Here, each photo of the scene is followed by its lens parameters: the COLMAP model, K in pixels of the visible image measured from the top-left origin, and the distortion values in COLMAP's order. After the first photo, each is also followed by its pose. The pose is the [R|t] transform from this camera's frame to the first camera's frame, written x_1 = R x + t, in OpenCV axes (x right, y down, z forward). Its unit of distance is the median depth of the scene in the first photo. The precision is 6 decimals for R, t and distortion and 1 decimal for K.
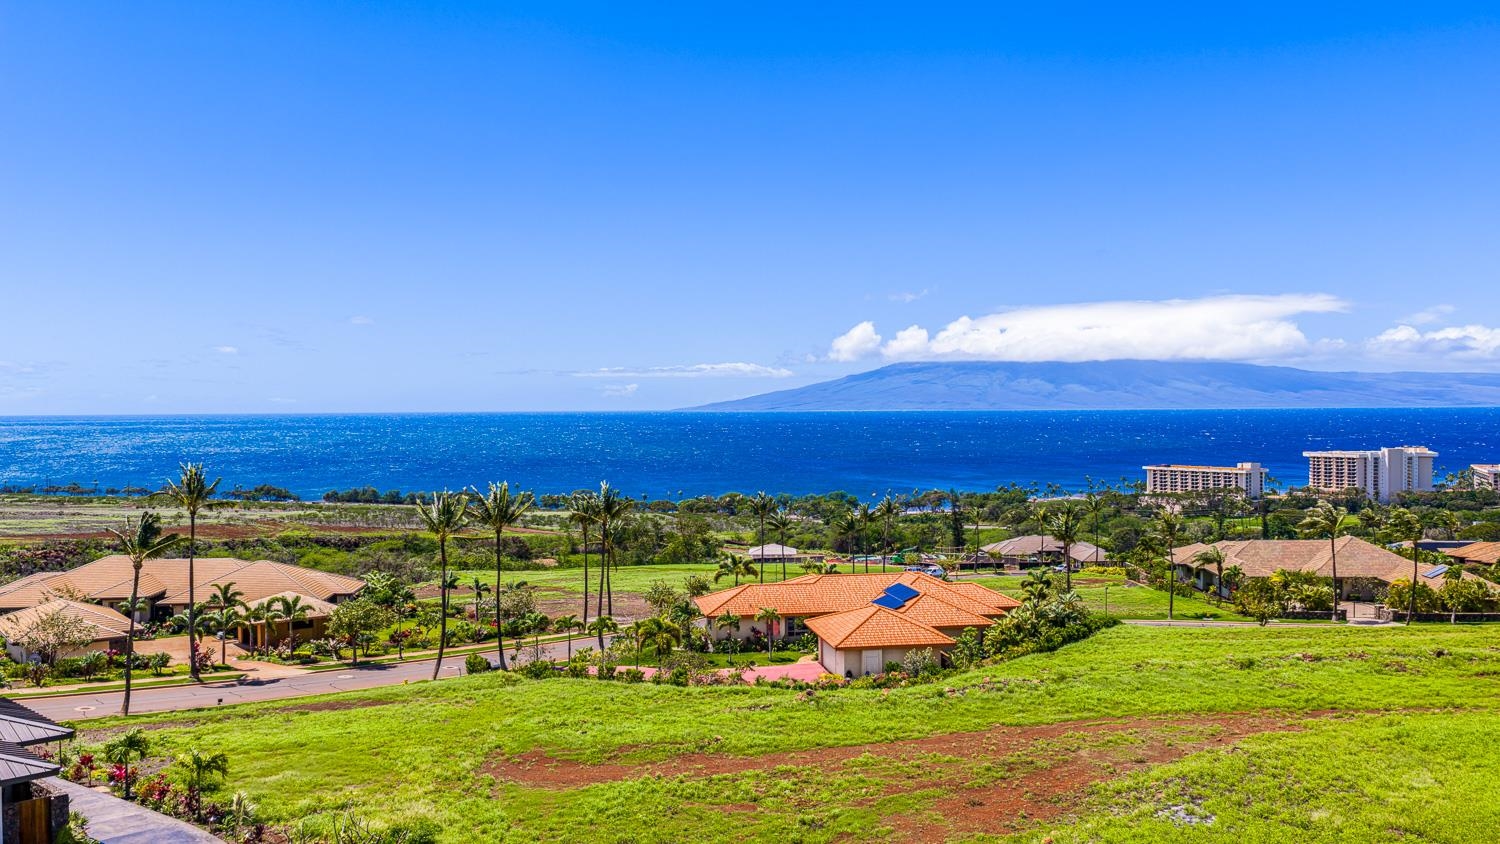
lens RADIAL K [[1236.6, 0, 749.3], [0, 1236.6, 415.0], [0, 0, 1]] dist [0.005324, -0.028020]
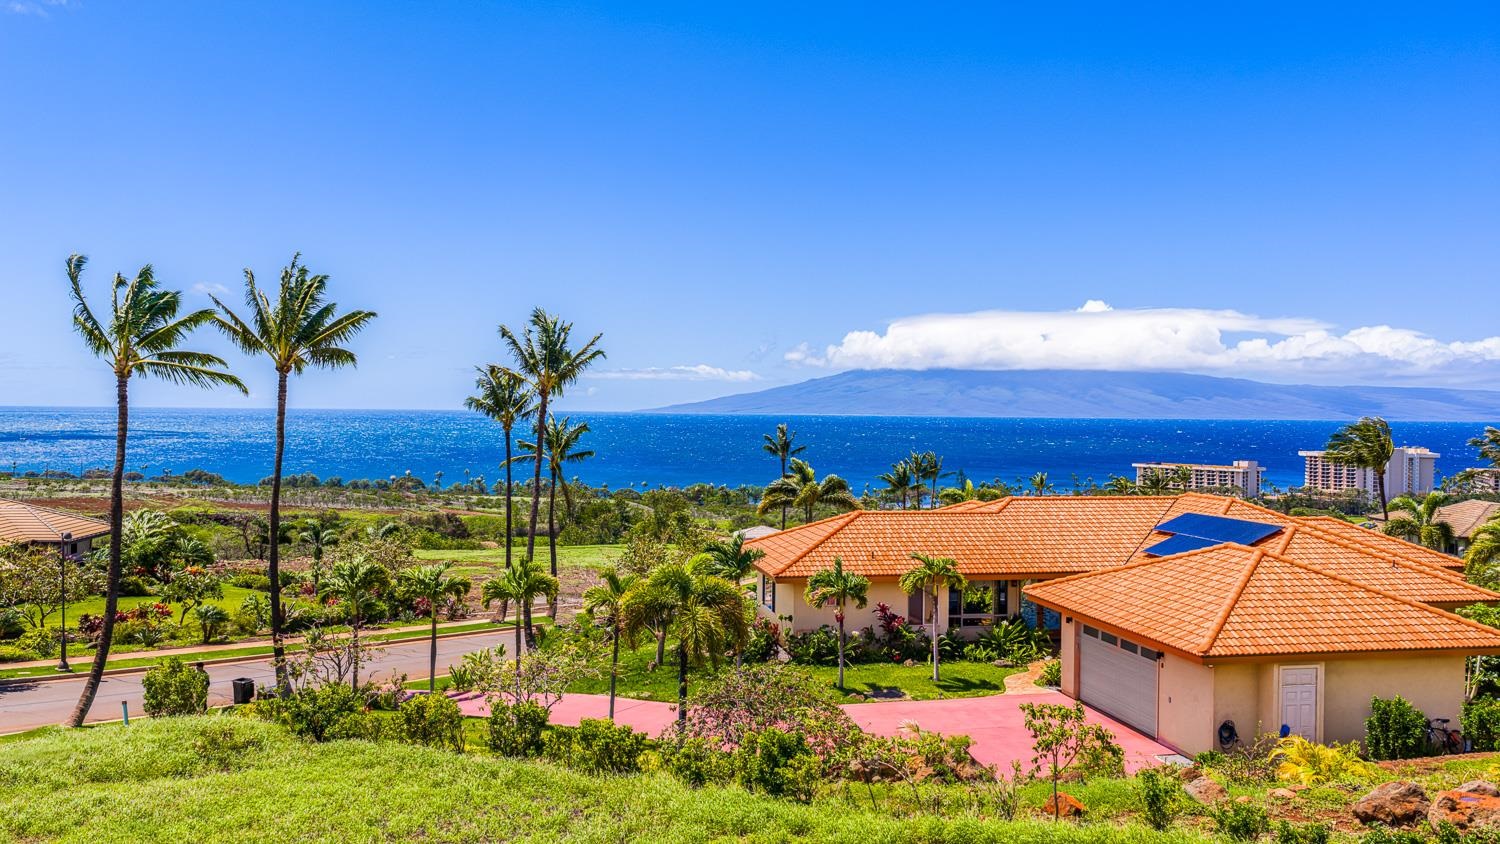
lens RADIAL K [[1236.6, 0, 762.4], [0, 1236.6, 415.4], [0, 0, 1]] dist [0.005324, -0.028020]
pose [[0.998953, 0.018607, 0.041800, -0.049269], [-0.018535, 0.999826, -0.002112, 0.092382], [-0.041832, 0.001335, 0.999124, 0.492522]]
